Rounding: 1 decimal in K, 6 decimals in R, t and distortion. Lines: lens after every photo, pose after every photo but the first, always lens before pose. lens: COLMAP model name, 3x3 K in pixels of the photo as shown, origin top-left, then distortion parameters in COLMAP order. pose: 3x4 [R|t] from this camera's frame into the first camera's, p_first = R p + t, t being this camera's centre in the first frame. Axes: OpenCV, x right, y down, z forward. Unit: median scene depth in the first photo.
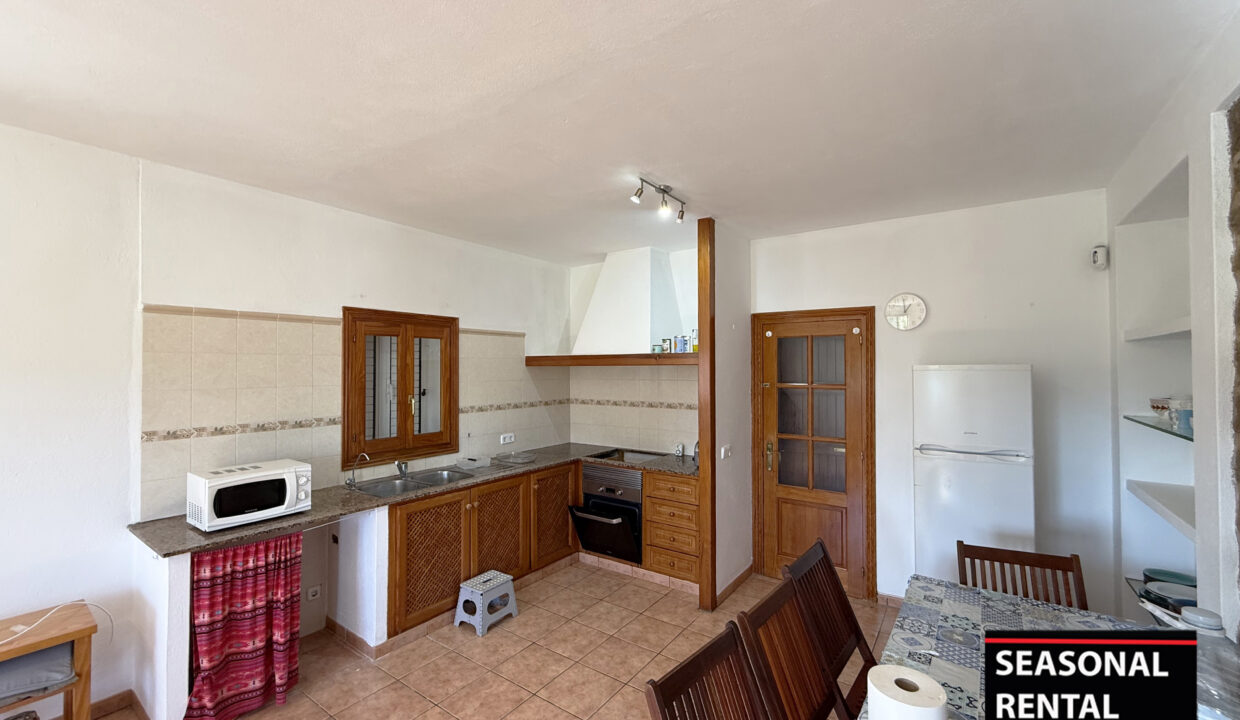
lens RADIAL K [[491.0, 0, 617.2], [0, 491.0, 360.1], [0, 0, 1]] dist [0.001240, 0.000526]
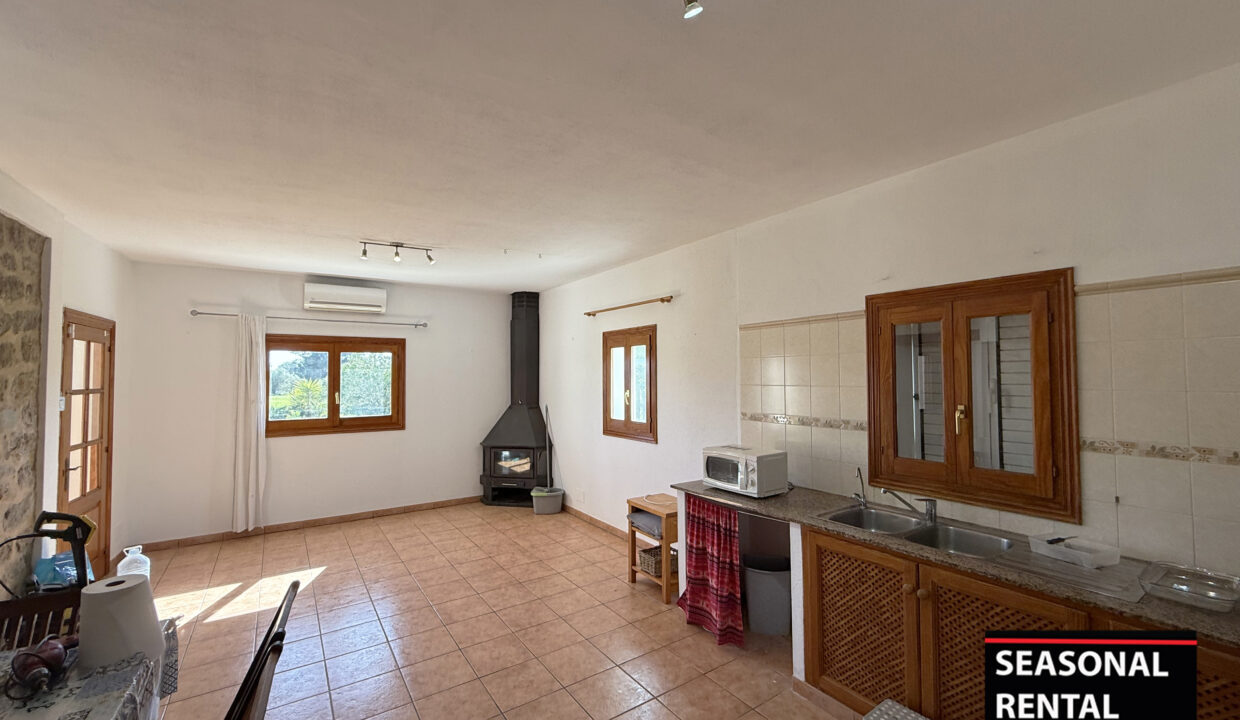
lens RADIAL K [[491.0, 0, 617.2], [0, 491.0, 360.1], [0, 0, 1]] dist [0.001240, 0.000526]
pose [[-0.340683, -0.032067, -0.939631, 0.412800], [0.016584, 0.999058, -0.040108, 0.032882], [0.940032, -0.029247, -0.339830, 0.887963]]
